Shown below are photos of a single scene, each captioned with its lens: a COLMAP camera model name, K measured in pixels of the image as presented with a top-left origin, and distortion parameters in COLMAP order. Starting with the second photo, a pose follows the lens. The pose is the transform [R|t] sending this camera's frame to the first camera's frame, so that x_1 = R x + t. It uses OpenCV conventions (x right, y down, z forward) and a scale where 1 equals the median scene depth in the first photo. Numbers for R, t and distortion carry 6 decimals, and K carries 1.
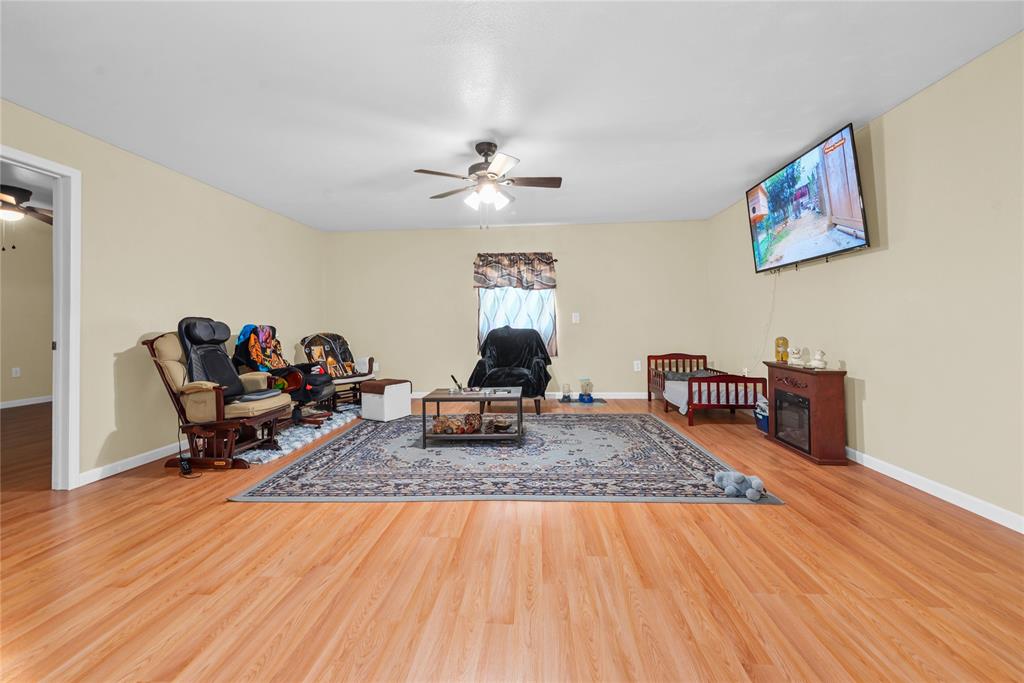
lens RADIAL K [[428.0, 0, 503.1], [0, 428.0, 321.8], [0, 0, 1]] dist [-0.001848, -0.000103]
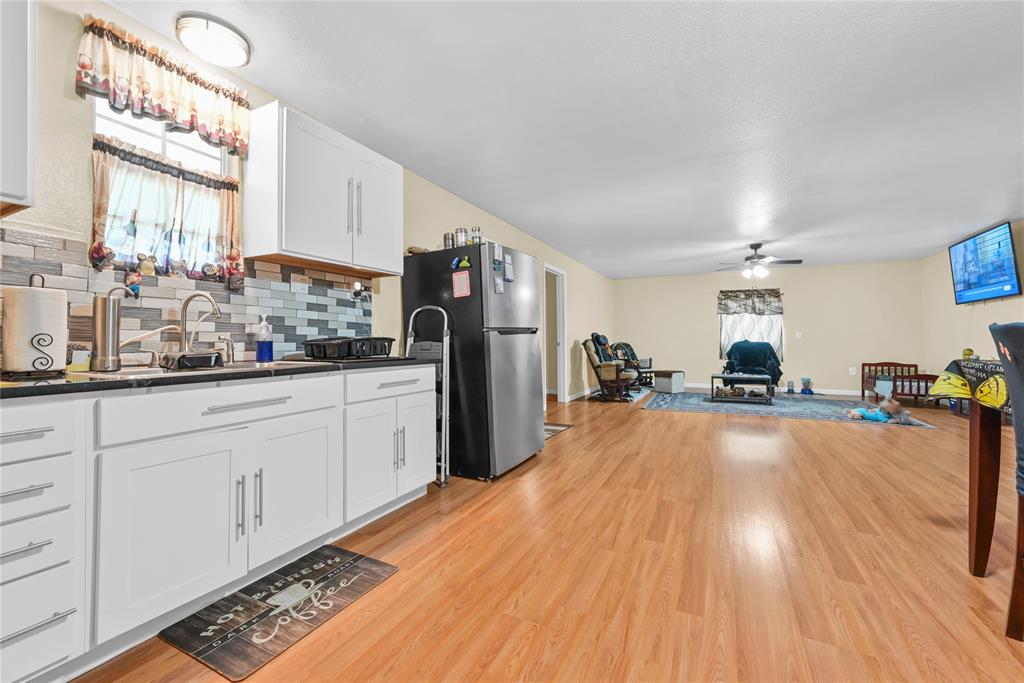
lens RADIAL K [[413.9, 0, 529.7], [0, 413.9, 336.8], [0, 0, 1]] dist [0.021552, -0.000060]
pose [[0.935138, 0.012974, -0.354047, -0.178749], [-0.013449, 0.999909, 0.001118, 0.007517], [0.354029, 0.003716, 0.935227, -0.621513]]
